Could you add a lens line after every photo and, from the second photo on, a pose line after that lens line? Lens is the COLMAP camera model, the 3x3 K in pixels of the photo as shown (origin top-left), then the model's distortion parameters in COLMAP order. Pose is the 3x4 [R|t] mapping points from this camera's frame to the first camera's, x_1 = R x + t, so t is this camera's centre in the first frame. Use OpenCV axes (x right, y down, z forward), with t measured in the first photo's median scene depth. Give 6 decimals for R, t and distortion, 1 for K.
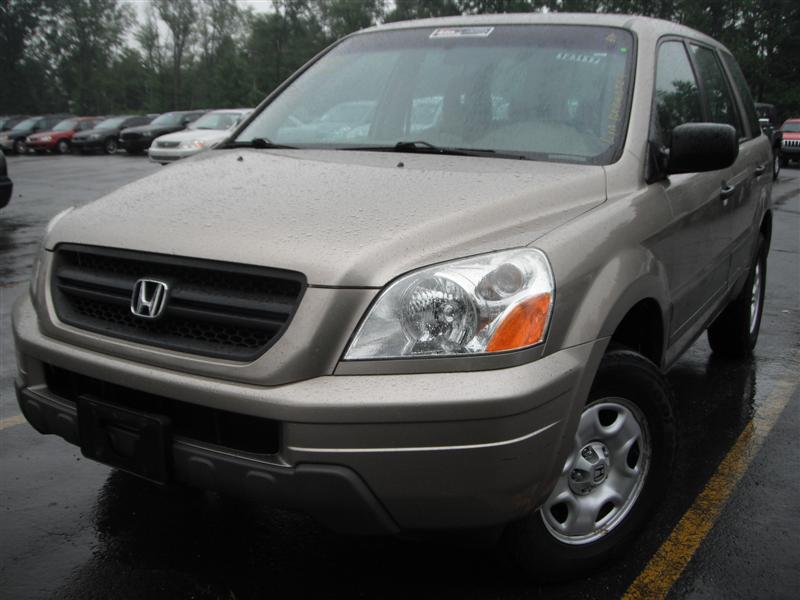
lens RADIAL K [[846.2, 0, 400.0], [0, 846.2, 300.0], [0, 0, 1]] dist [-0.210416, 0.030065]
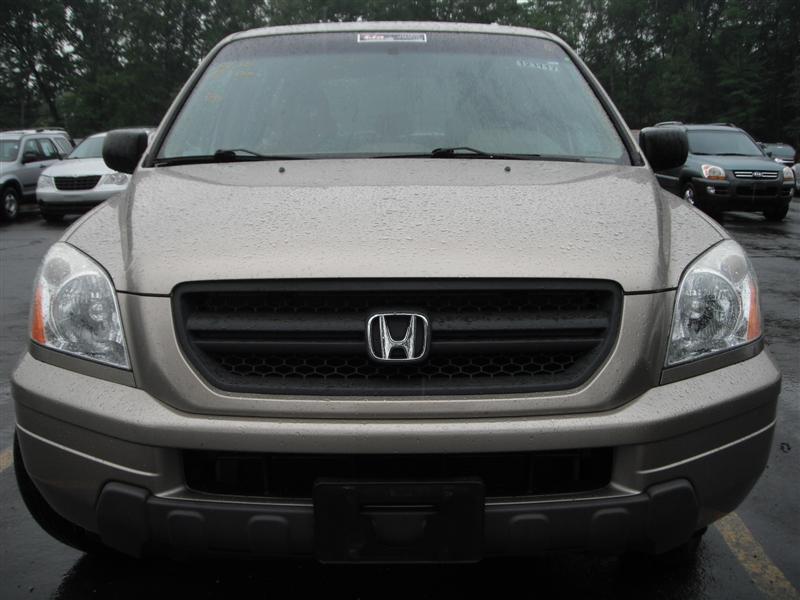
lens RADIAL K [[846.2, 0, 400.0], [0, 846.2, 300.0], [0, 0, 1]] dist [-0.210416, 0.030065]
pose [[0.858923, -0.105682, 0.501082, -0.696182], [0.123165, 0.992384, -0.001820, -0.034493], [-0.497074, 0.063279, 0.865398, 0.308422]]
